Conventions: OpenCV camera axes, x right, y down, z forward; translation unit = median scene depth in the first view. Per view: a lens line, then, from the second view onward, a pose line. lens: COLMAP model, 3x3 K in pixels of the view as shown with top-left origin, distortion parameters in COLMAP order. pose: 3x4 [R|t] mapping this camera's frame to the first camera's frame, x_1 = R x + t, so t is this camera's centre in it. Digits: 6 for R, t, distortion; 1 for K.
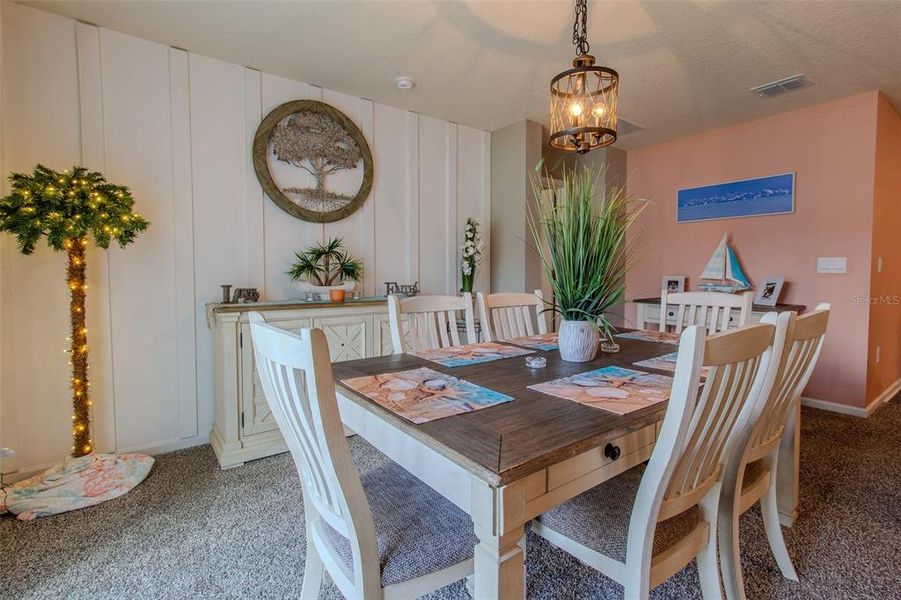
lens RADIAL K [[427.2, 0, 452.9], [0, 427.2, 287.2], [0, 0, 1]] dist [-0.000638, 0.000400]
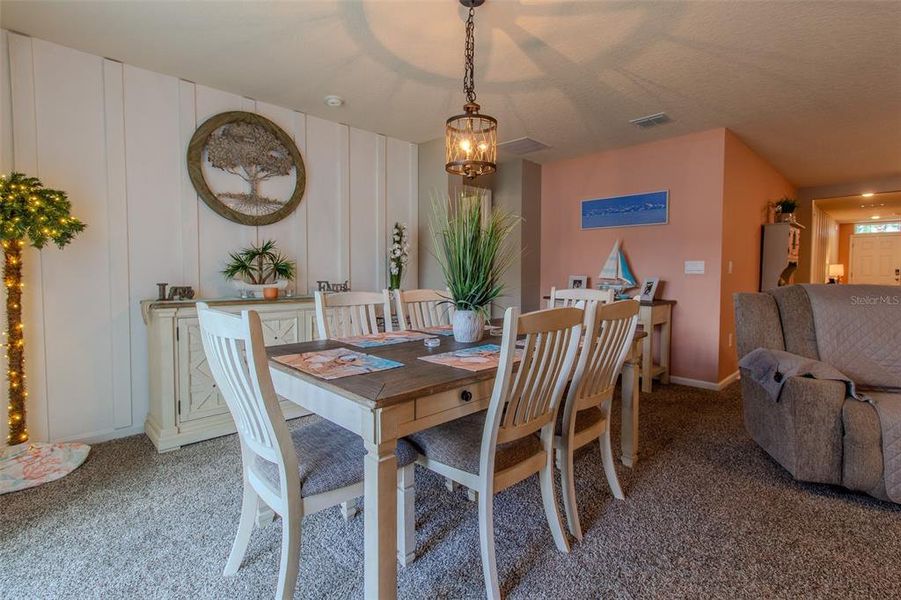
lens RADIAL K [[427.2, 0, 452.9], [0, 427.2, 287.2], [0, 0, 1]] dist [-0.000638, 0.000400]
pose [[0.990820, -0.001357, 0.135182, 0.051993], [0.001329, 0.999999, 0.000298, 0.005755], [-0.135183, -0.000116, 0.990821, -0.173117]]
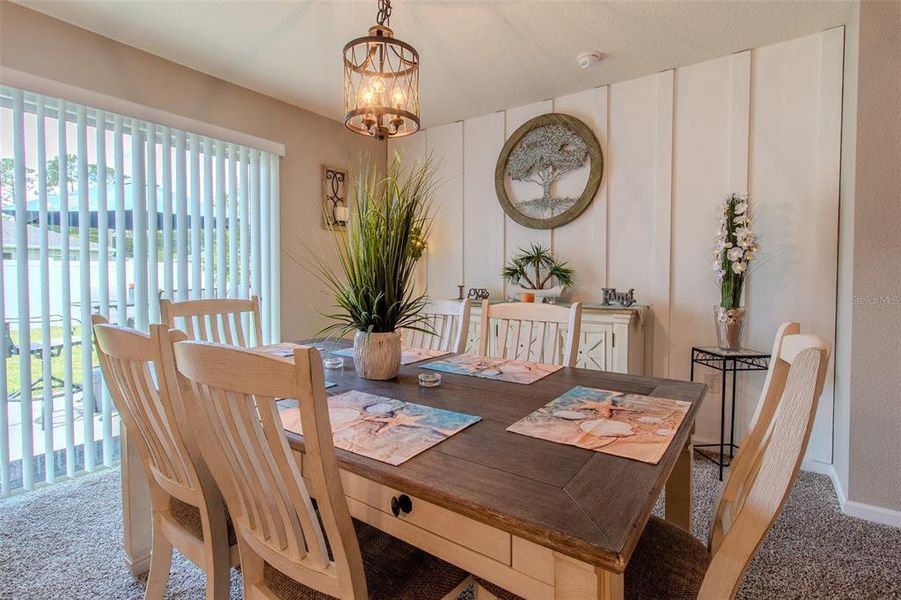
lens RADIAL K [[427.2, 0, 452.9], [0, 427.2, 287.2], [0, 0, 1]] dist [-0.000638, 0.000400]
pose [[0.313066, 0.020871, -0.949502, 0.795650], [-0.041924, 0.999088, 0.008138, -0.011427], [0.948806, 0.037259, 0.313655, 0.605636]]
